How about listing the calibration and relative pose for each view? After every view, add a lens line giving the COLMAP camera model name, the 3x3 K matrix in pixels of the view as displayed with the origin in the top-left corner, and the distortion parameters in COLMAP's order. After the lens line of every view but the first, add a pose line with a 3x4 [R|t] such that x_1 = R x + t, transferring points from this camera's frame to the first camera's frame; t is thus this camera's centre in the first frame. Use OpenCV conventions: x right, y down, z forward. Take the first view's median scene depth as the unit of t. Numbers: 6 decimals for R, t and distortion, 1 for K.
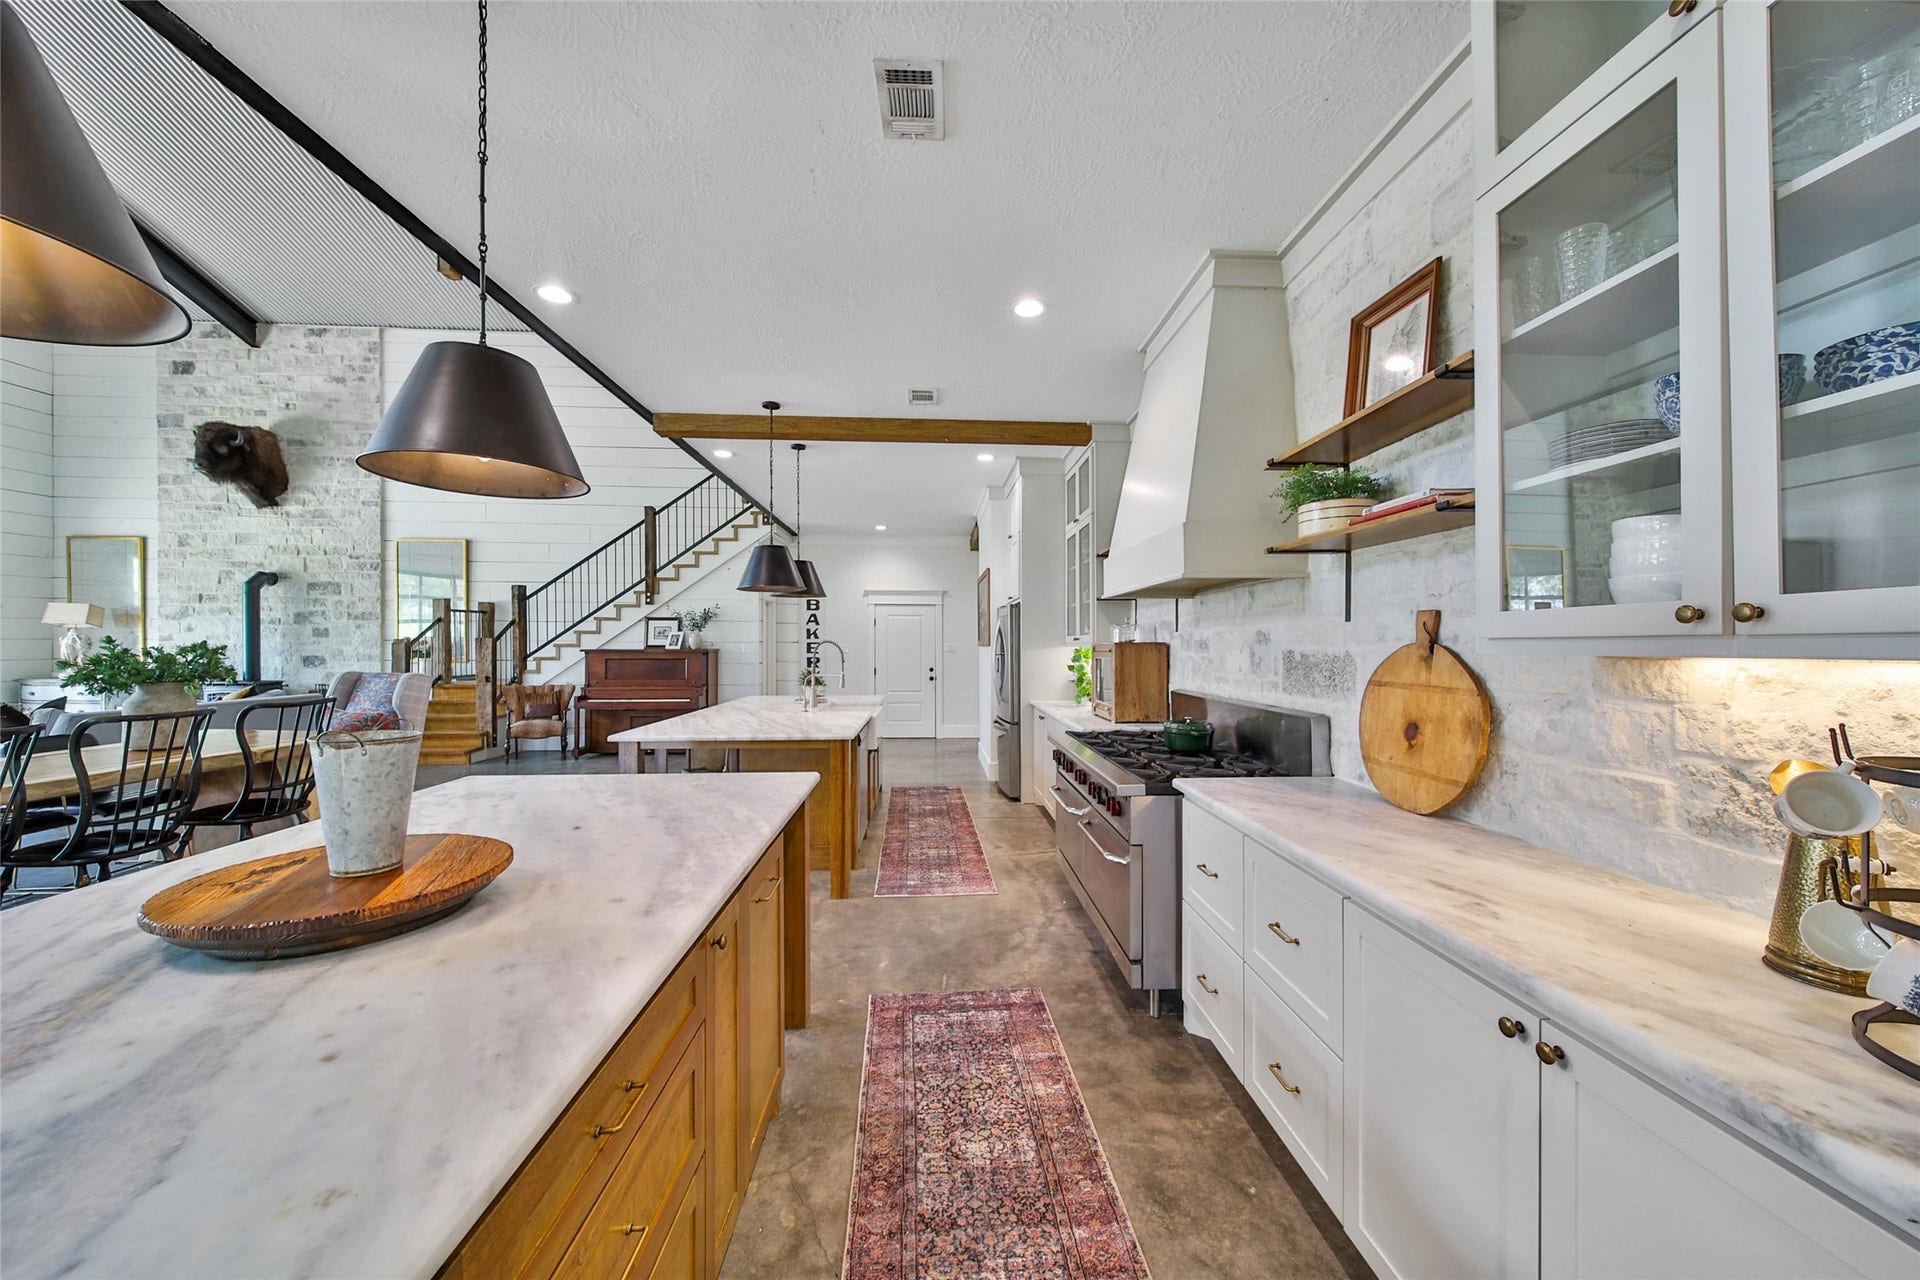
lens RADIAL K [[690.0, 0, 956.5], [0, 690.0, 645.4], [0, 0, 1]] dist [-0.000486, -0.000099]
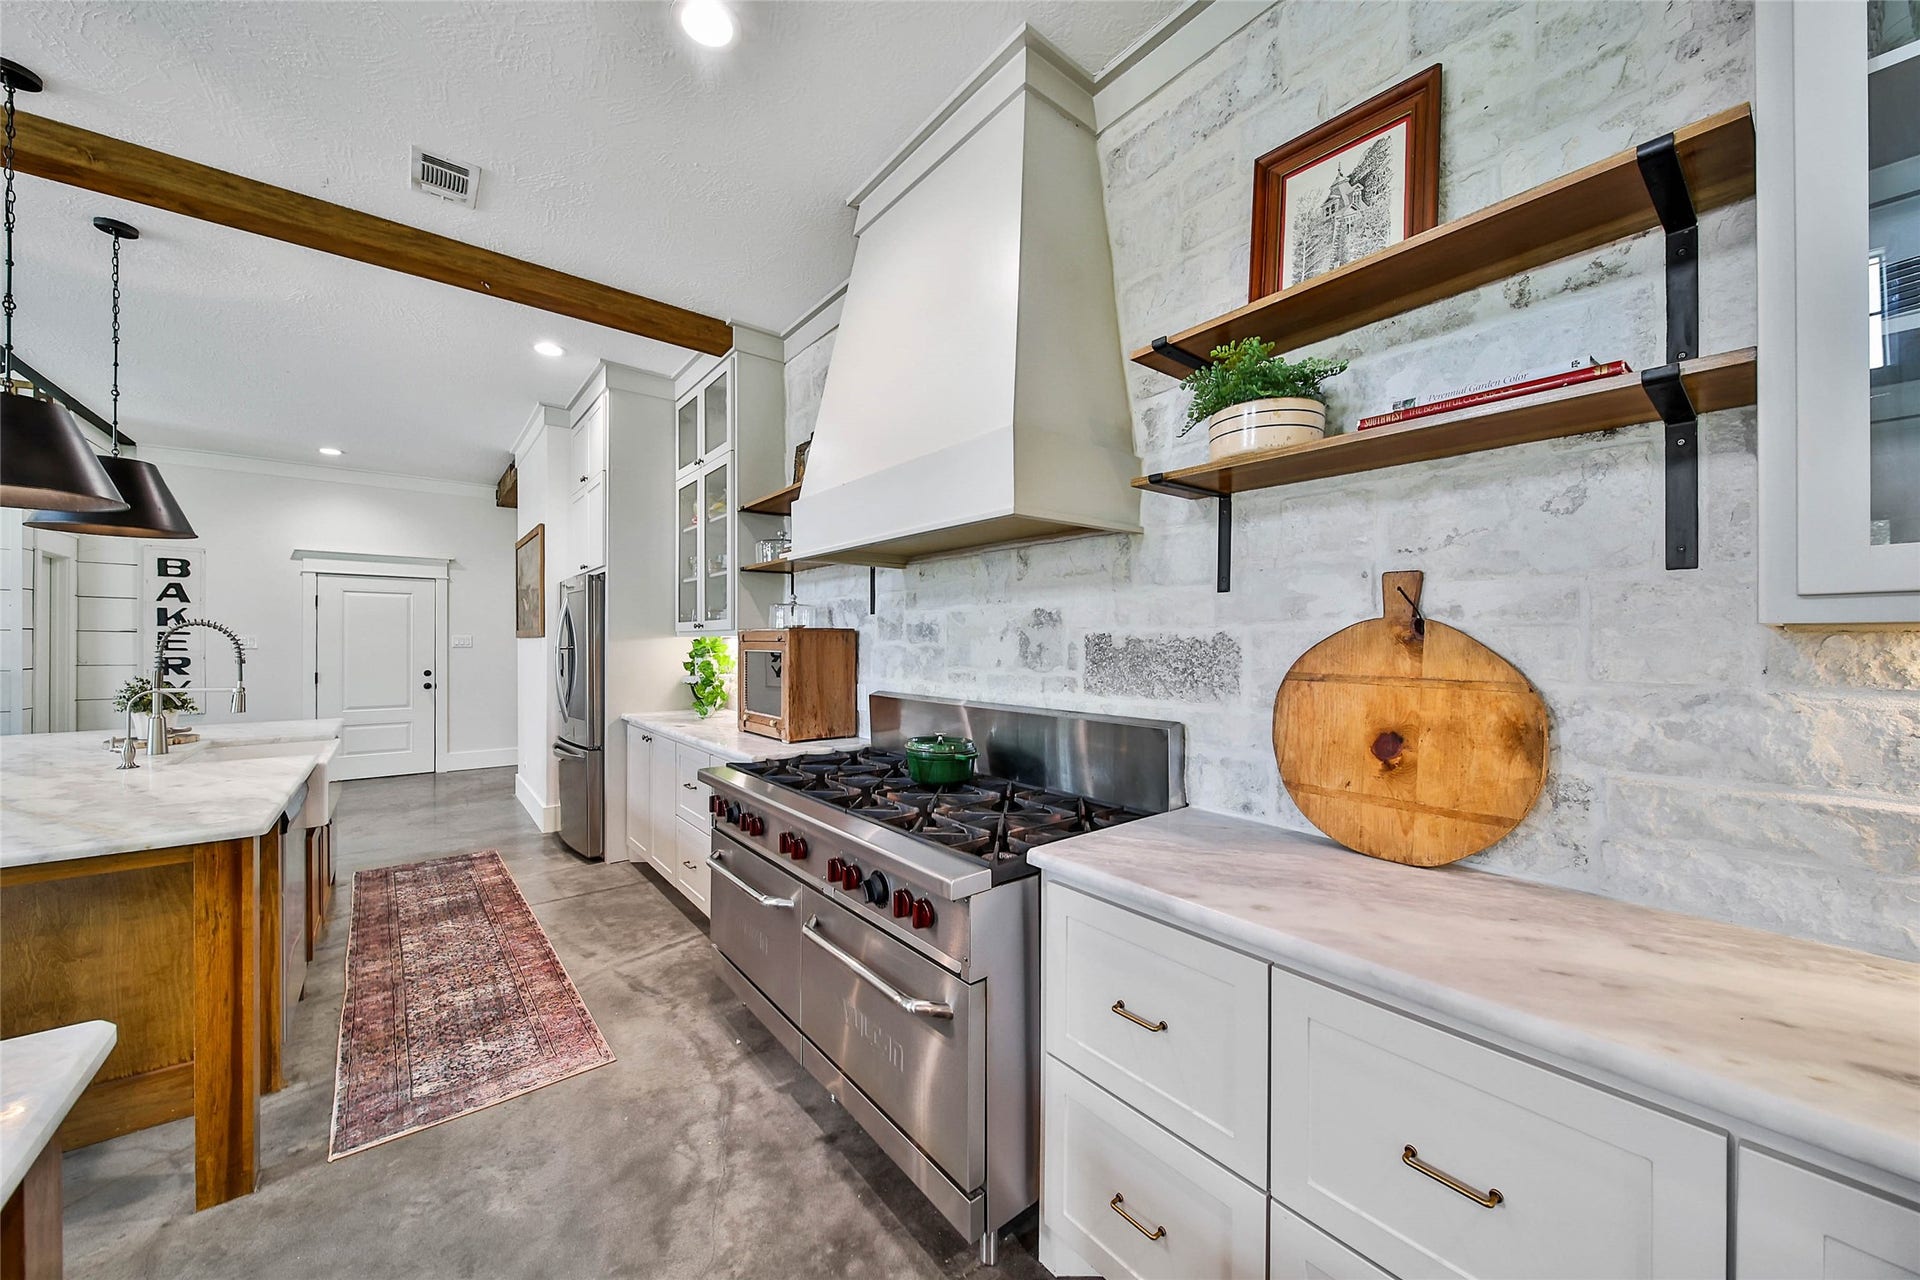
lens RADIAL K [[692.9, 0, 954.8], [0, 692.9, 639.1], [0, 0, 1]] dist [-0.001313, -0.000396]
pose [[0.806575, 0.003219, 0.591123, -0.062184], [-0.000409, 0.999988, -0.004887, 0.013059], [-0.591132, 0.003700, 0.806566, 0.416588]]
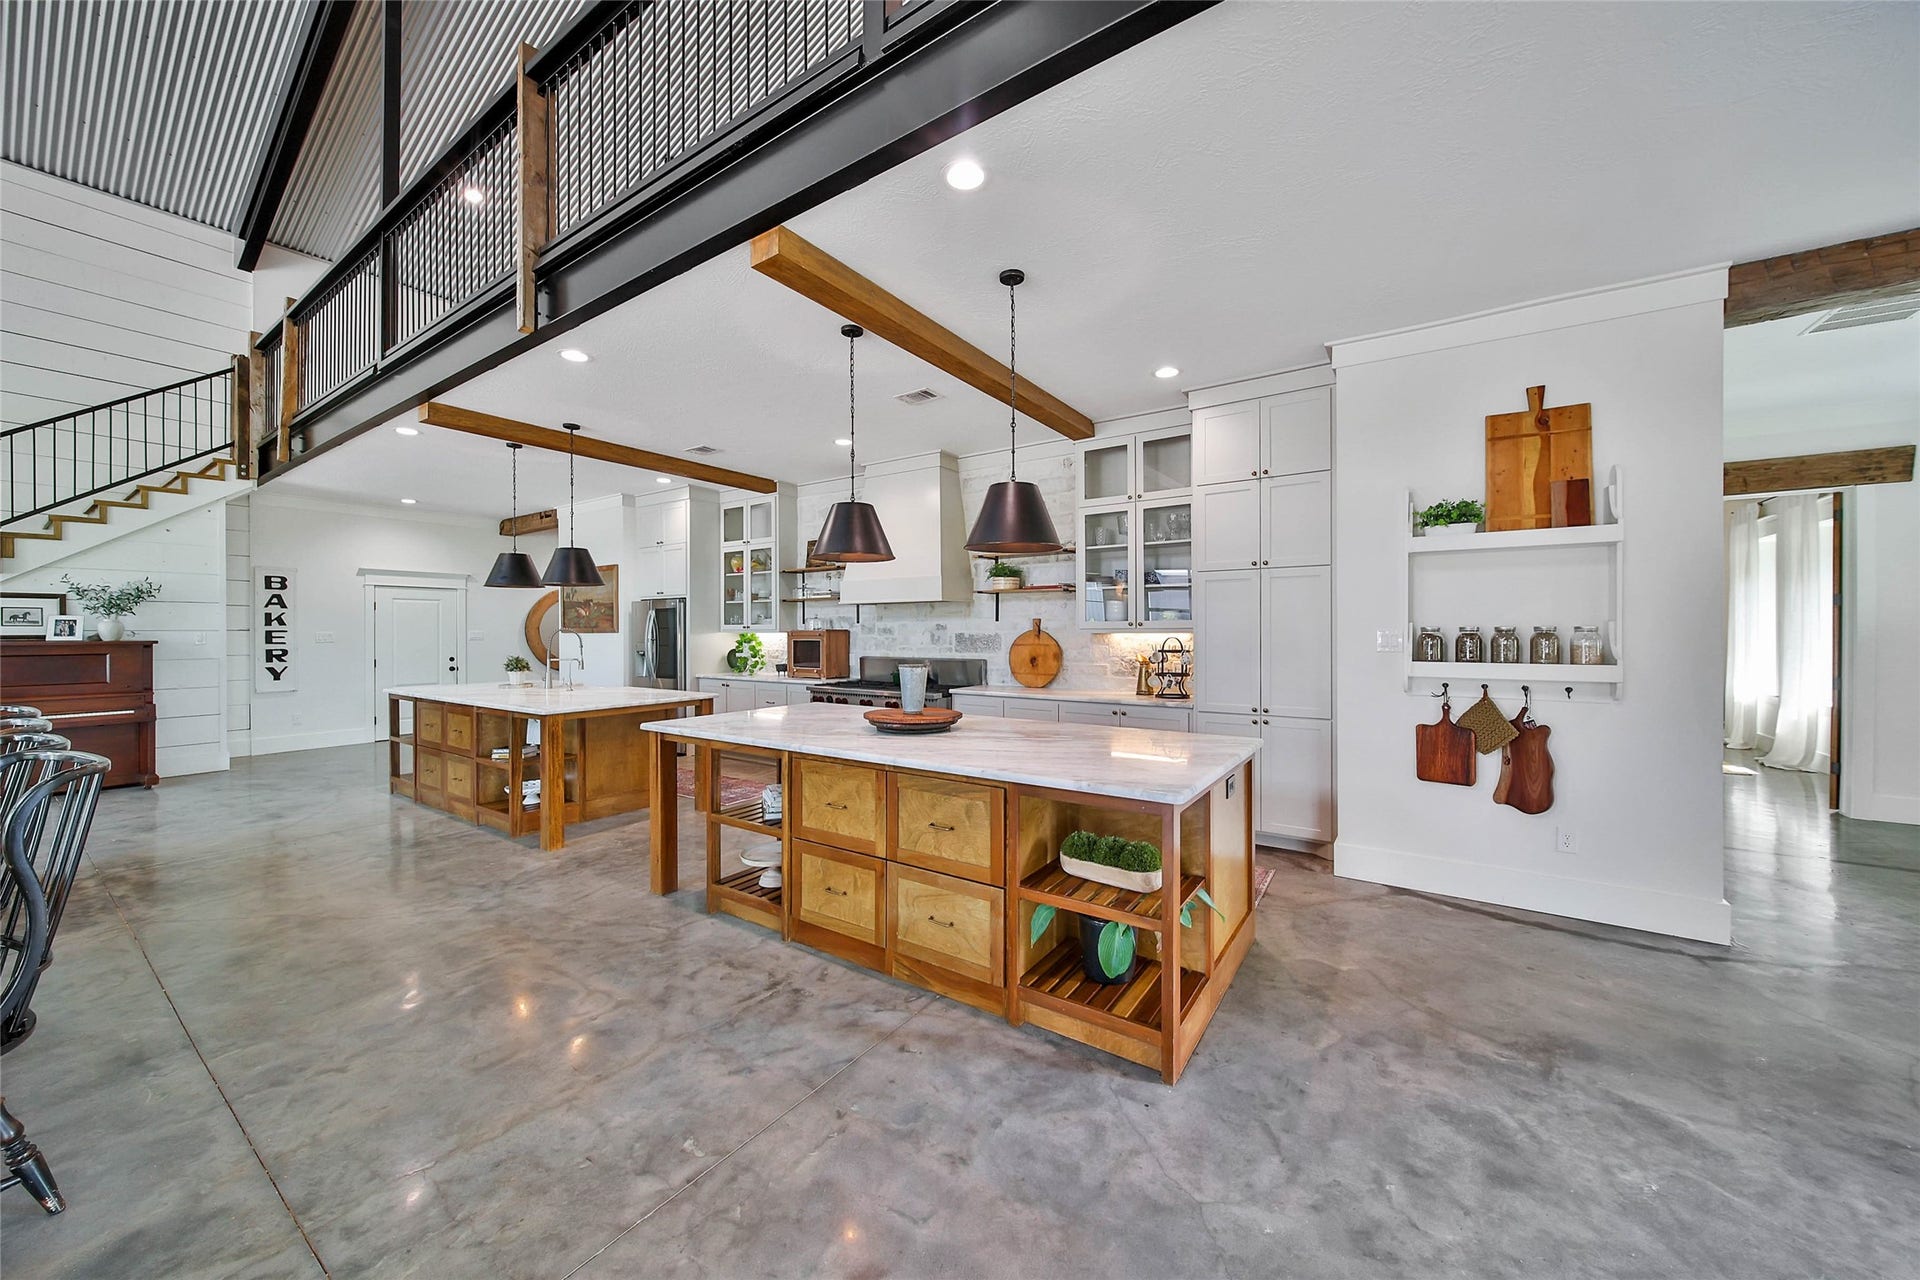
lens RADIAL K [[679.2, 0, 968.9], [0, 679.2, 627.3], [0, 0, 1]] dist [-0.001309, -0.000166]
pose [[0.596805, -0.001368, 0.802385, -1.067135], [0.005221, 0.999984, -0.002178, -0.005908], [-0.802369, 0.005489, 0.596803, -0.288288]]
